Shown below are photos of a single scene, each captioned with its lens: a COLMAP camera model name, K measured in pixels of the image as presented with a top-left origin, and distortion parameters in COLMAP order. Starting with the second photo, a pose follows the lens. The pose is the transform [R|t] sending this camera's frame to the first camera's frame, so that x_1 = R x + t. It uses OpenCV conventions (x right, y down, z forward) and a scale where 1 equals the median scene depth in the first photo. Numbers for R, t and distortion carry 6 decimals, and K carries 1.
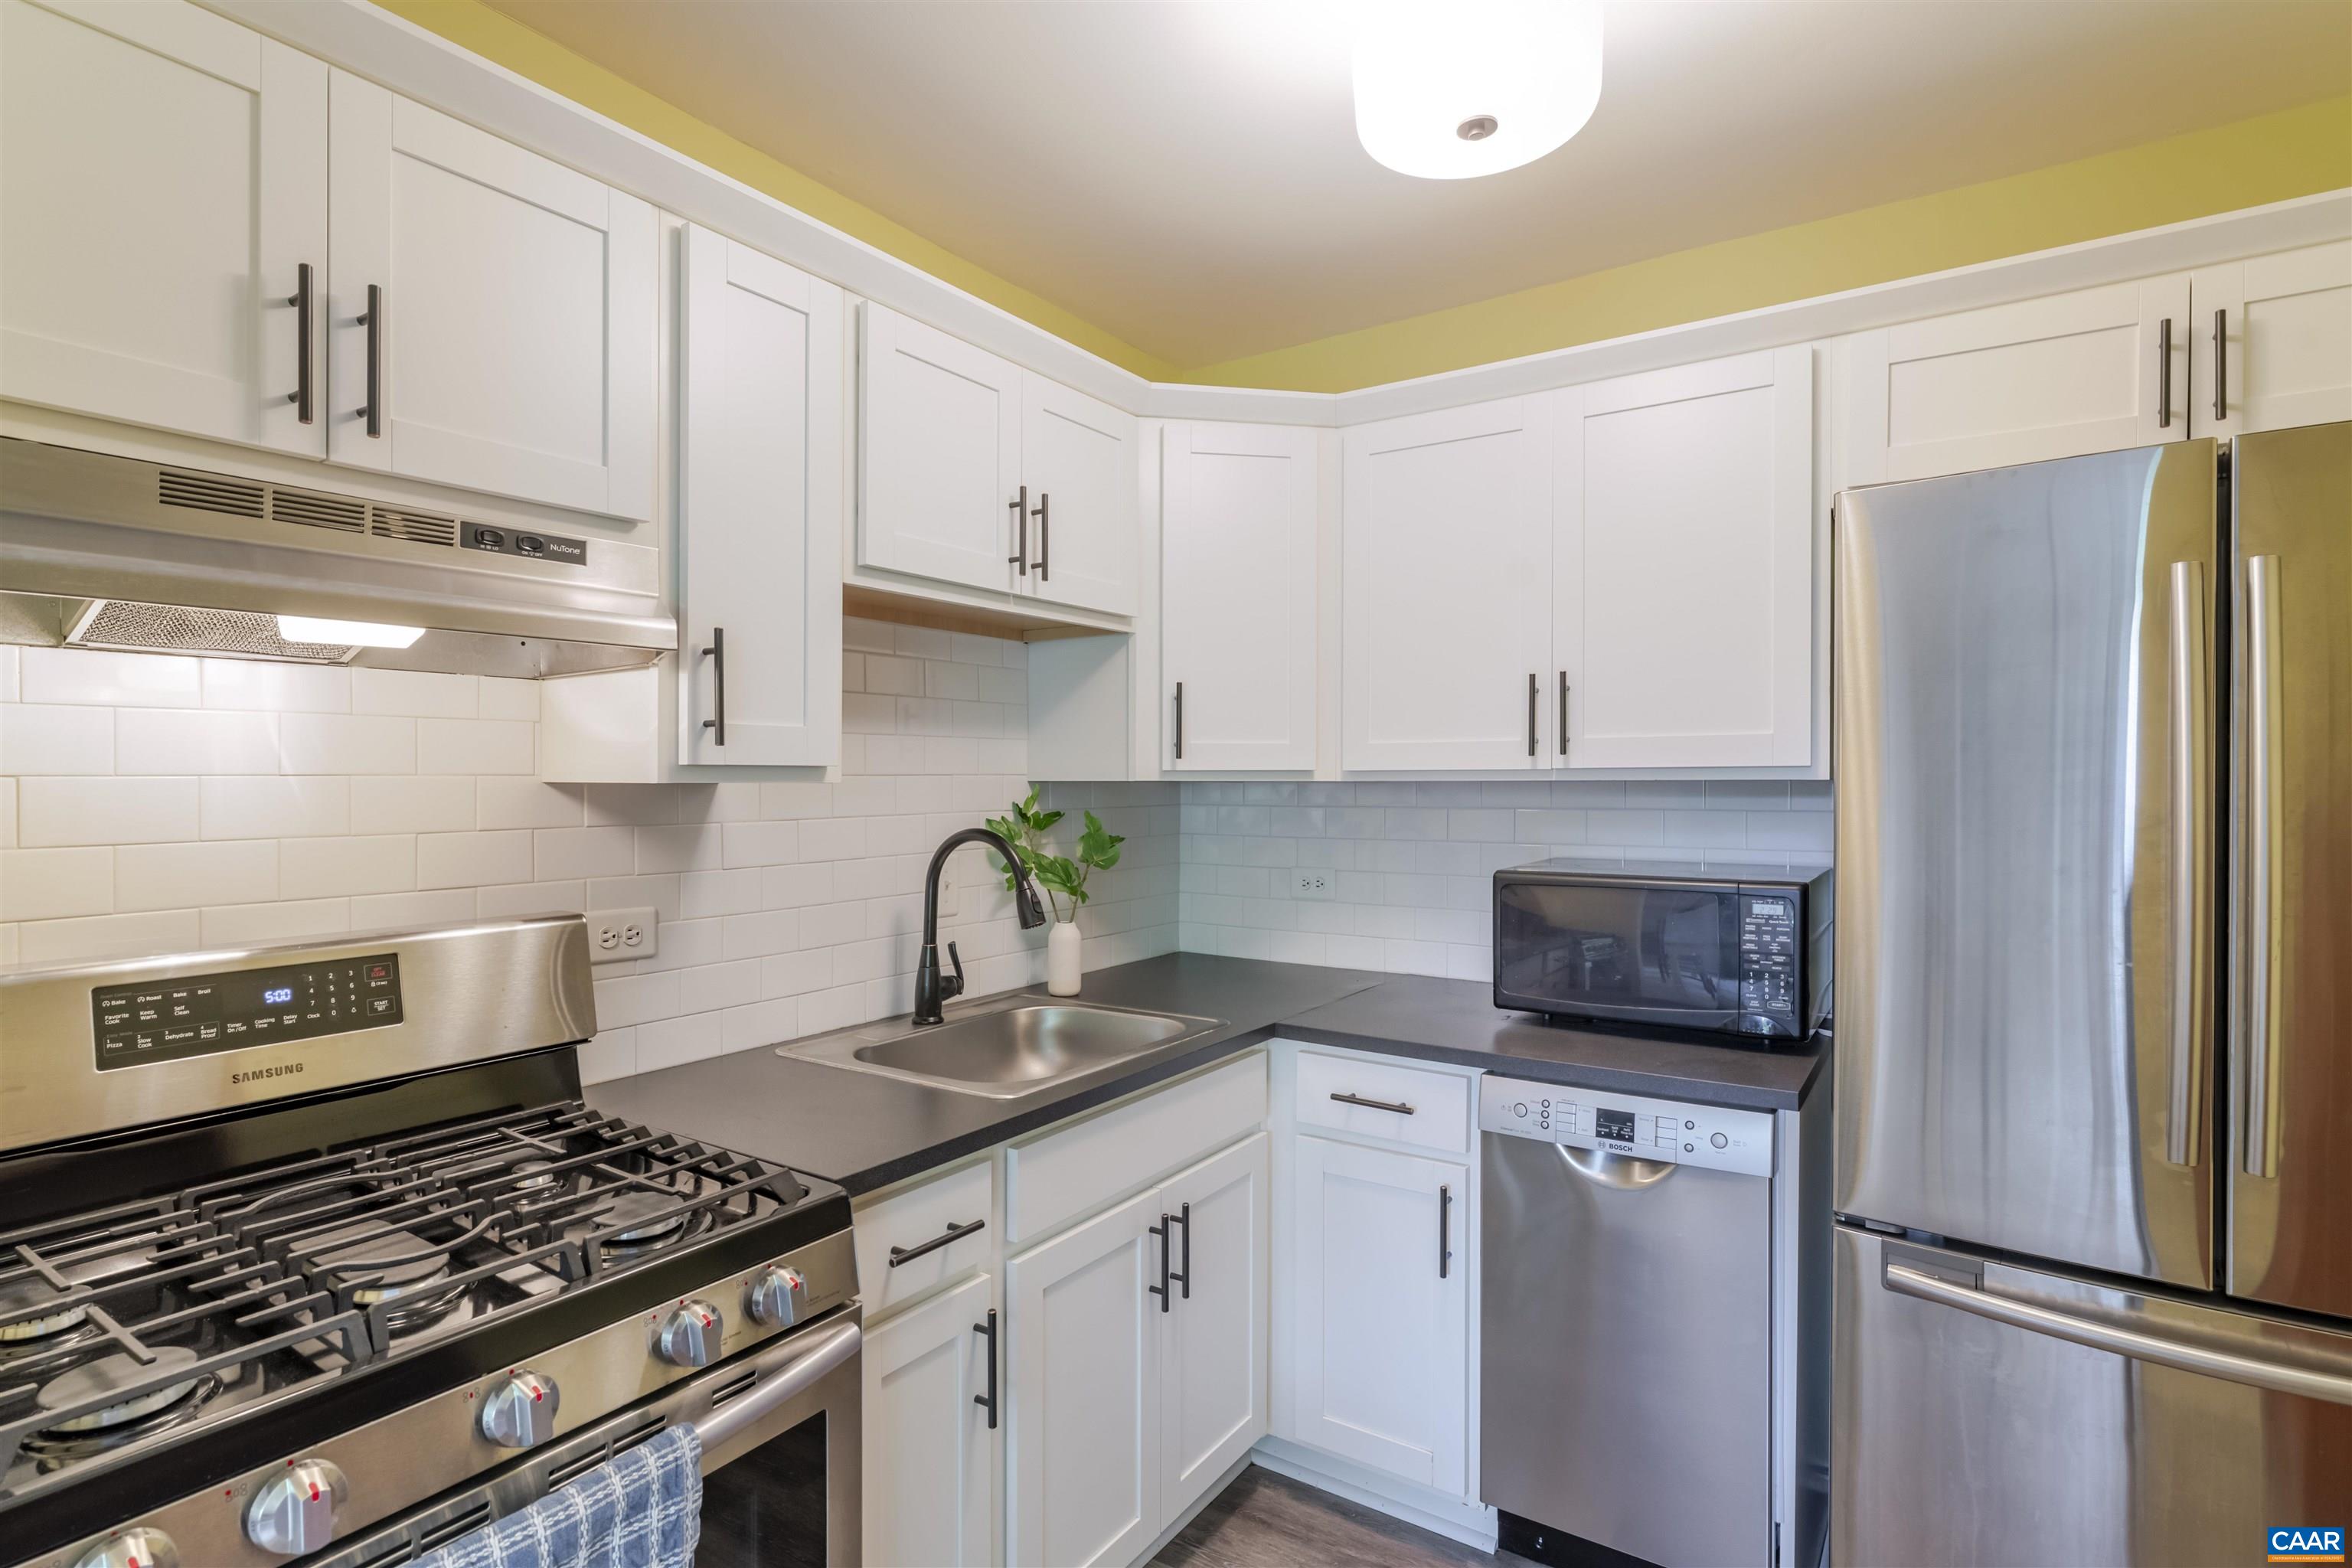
lens RADIAL K [[1143.1, 0, 1176.1], [0, 1143.1, 778.9], [0, 0, 1]] dist [-0.002066, -0.000590]
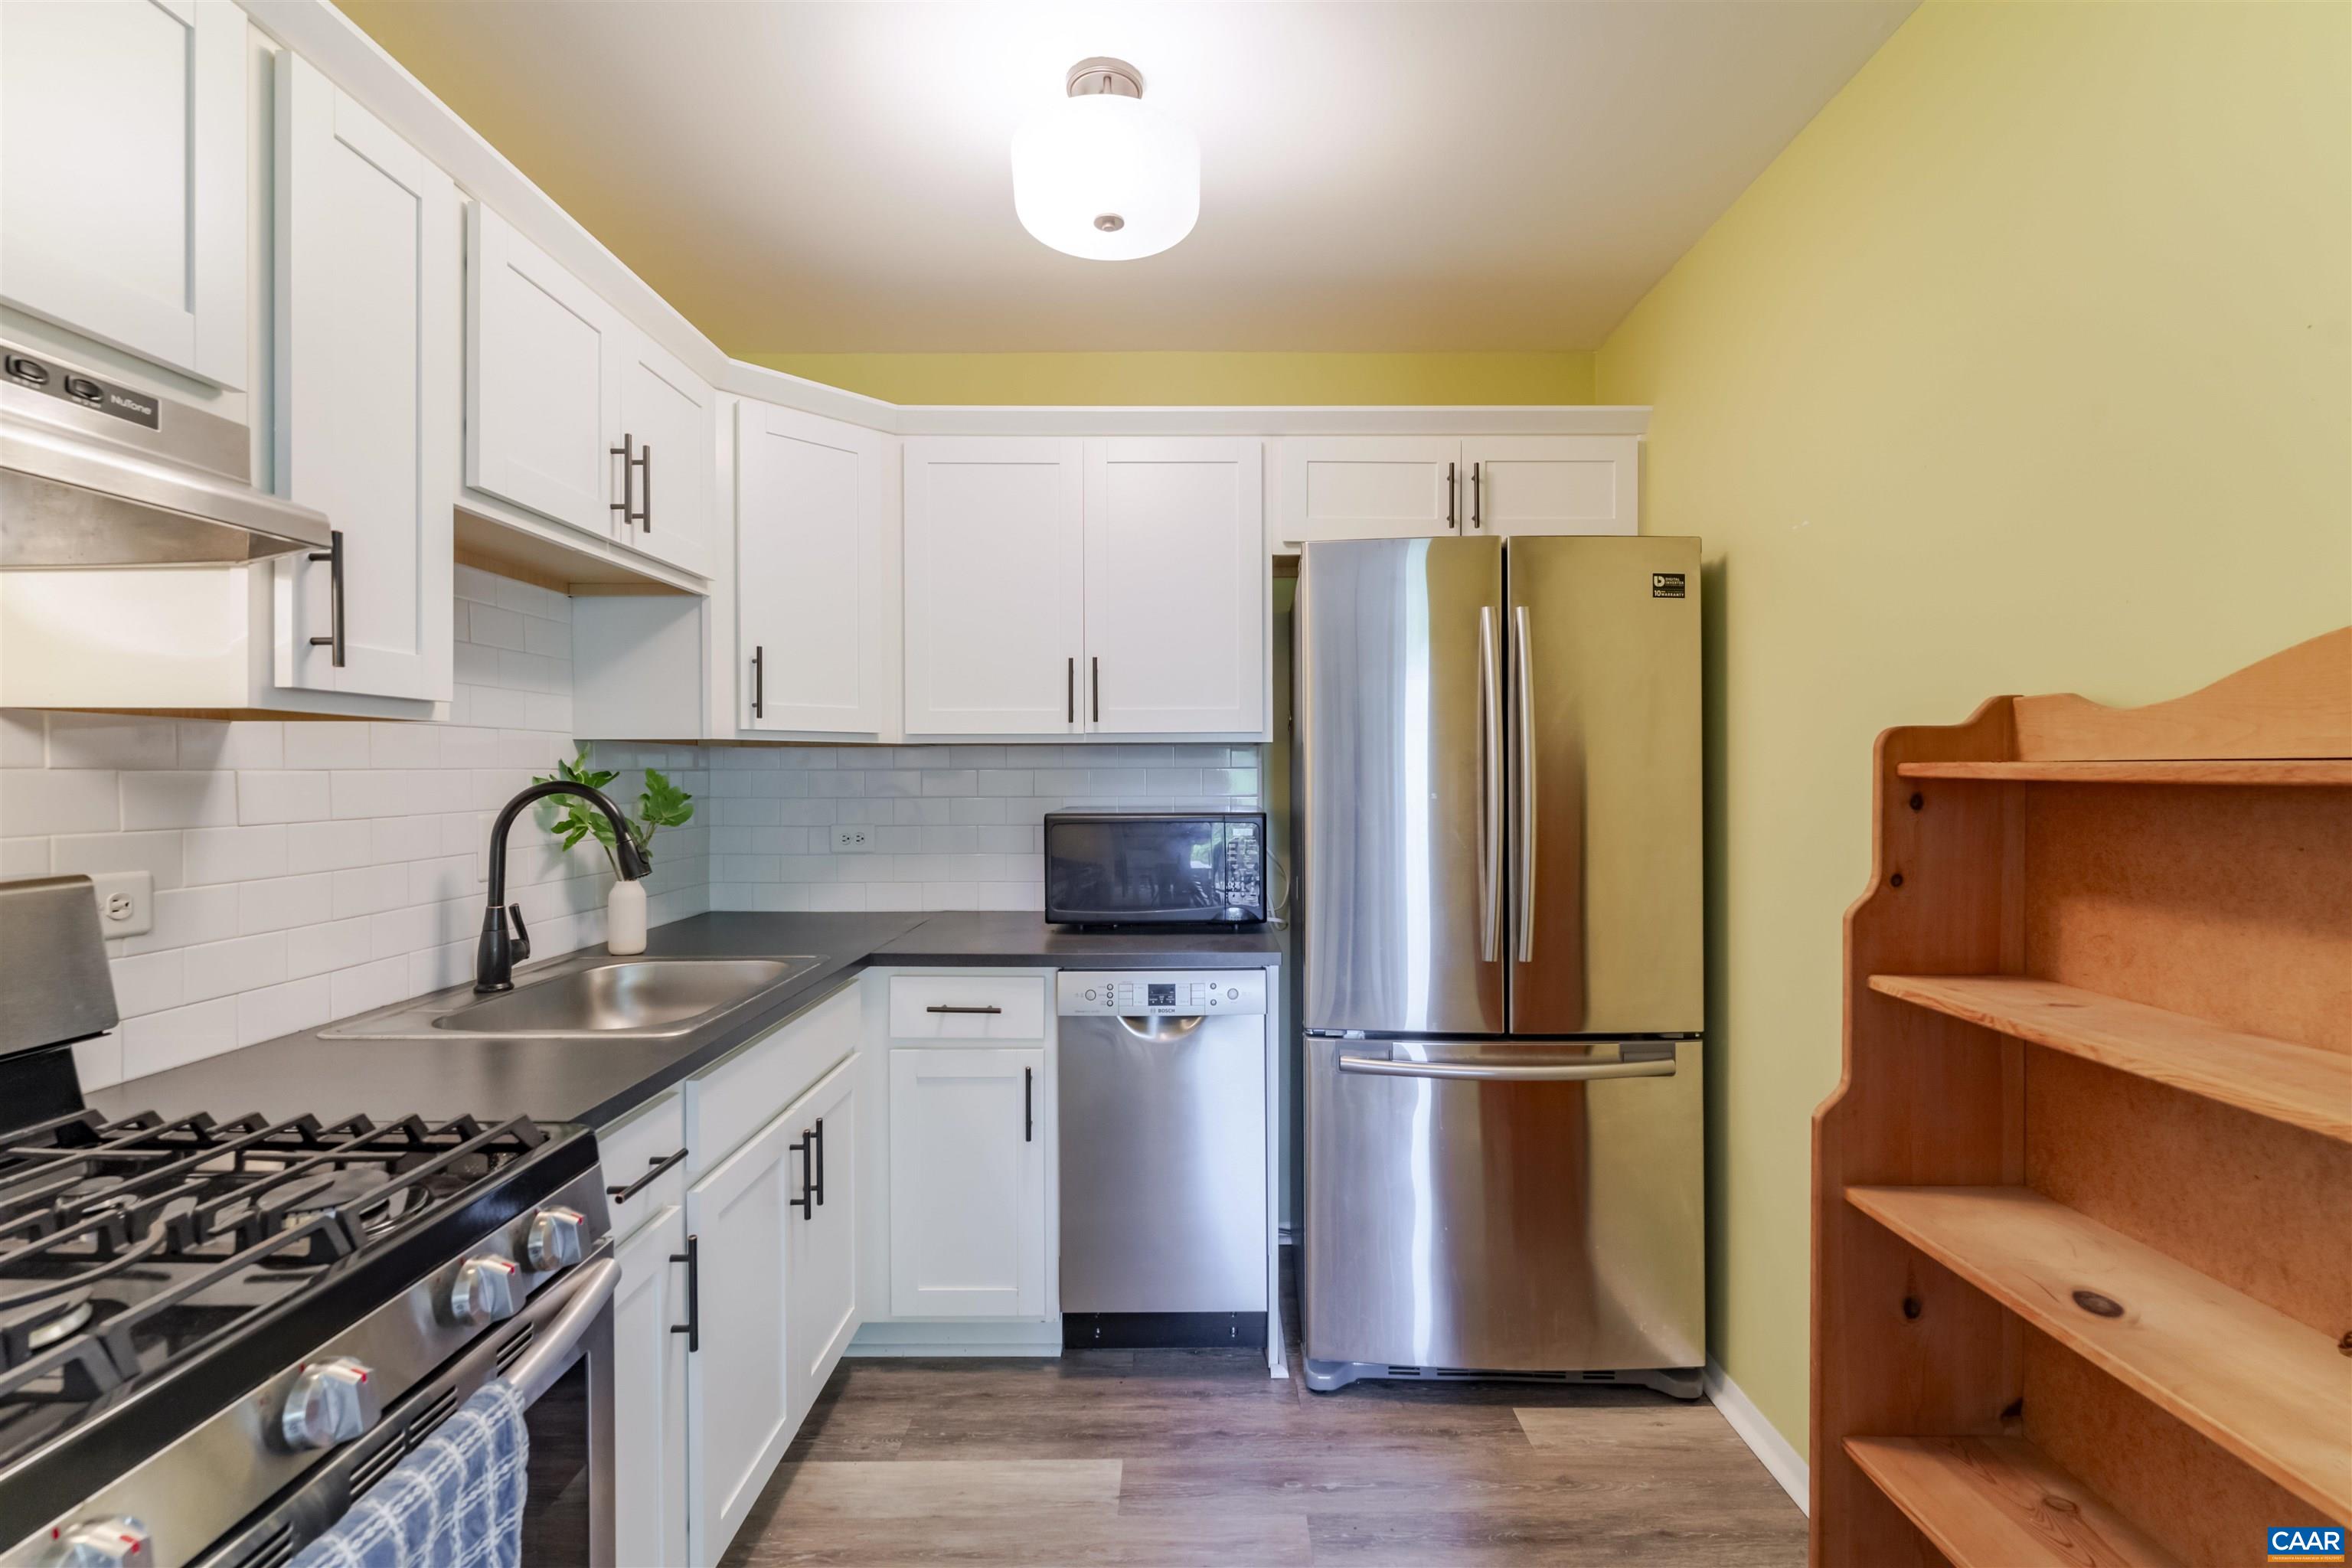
lens RADIAL K [[1002.0, 0, 1187.3], [0, 1002.0, 771.3], [0, 0, 1]] dist [-0.006199, -0.000756]
pose [[0.828356, 0.000637, 0.560202, -0.238848], [0.000593, 0.999998, -0.002013, 0.042538], [-0.560202, 0.002000, 0.828354, 0.011923]]
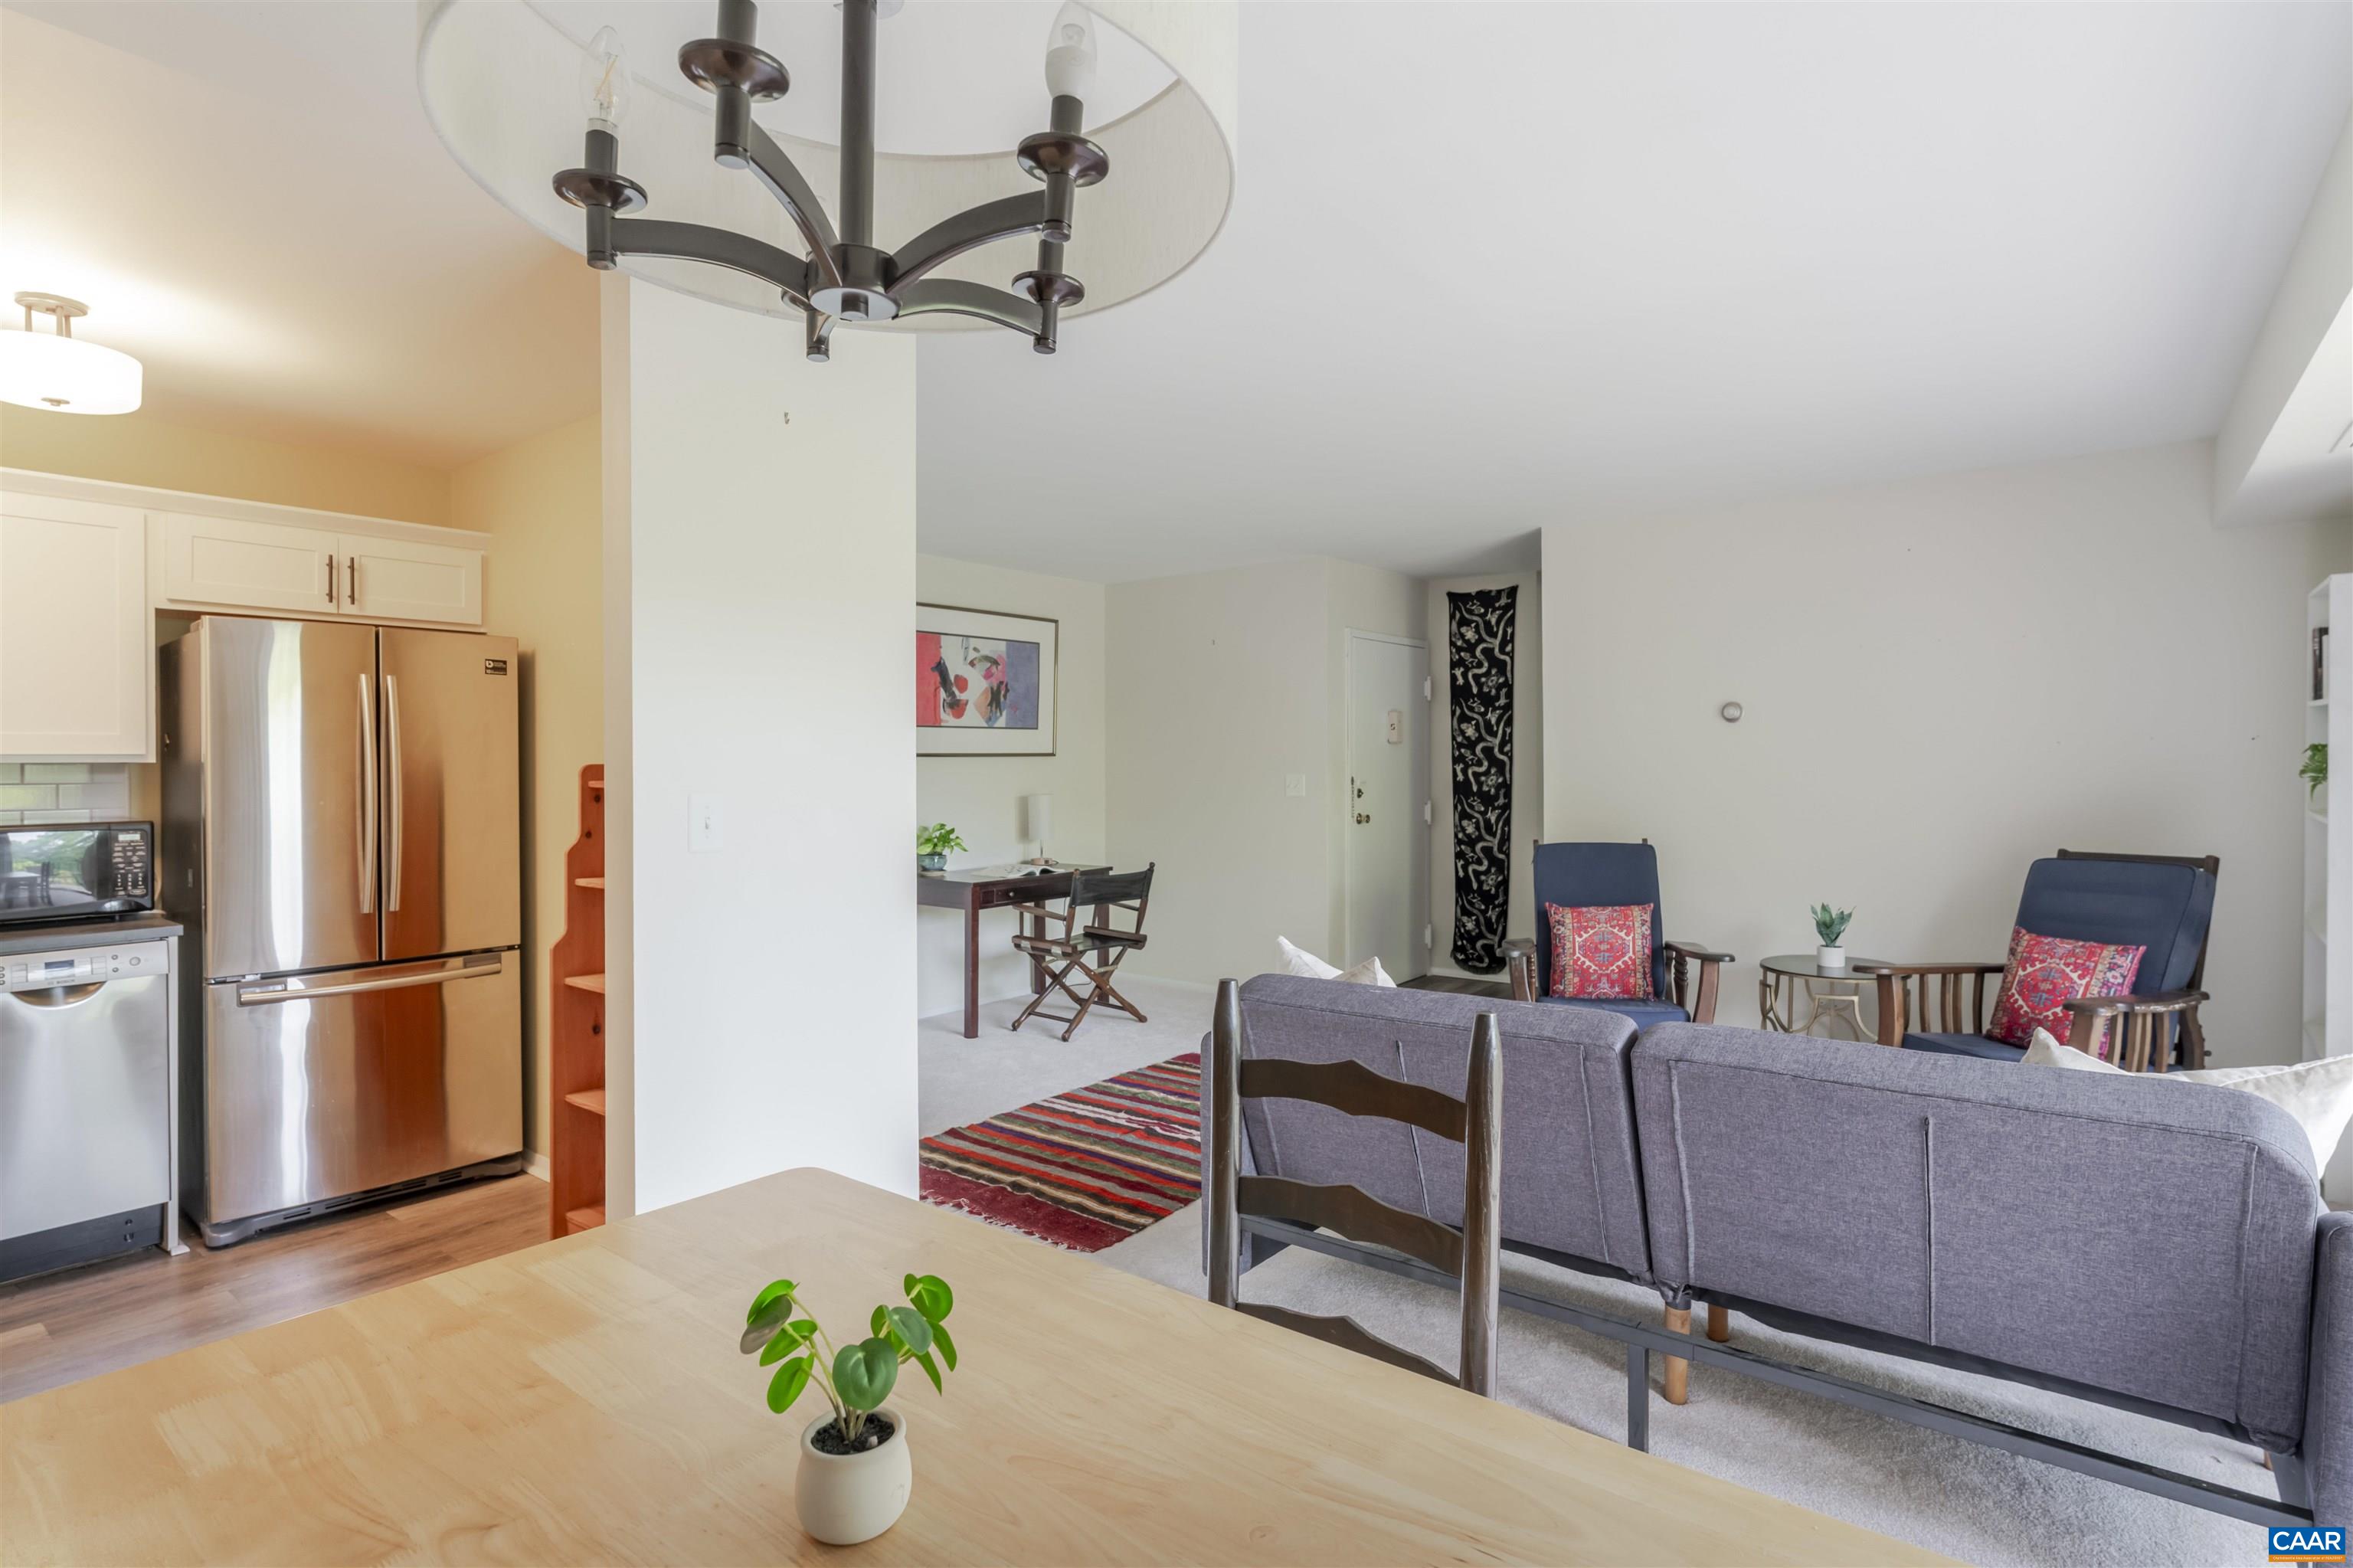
lens RADIAL K [[1143.6, 0, 1166.4], [0, 1143.6, 755.3], [0, 0, 1]] dist [-0.002066, -0.000590]
pose [[0.052808, 0.006153, 0.998586, -1.144149], [0.007565, 0.999950, -0.006561, 0.014144], [-0.998576, 0.007901, 0.052759, -0.668542]]
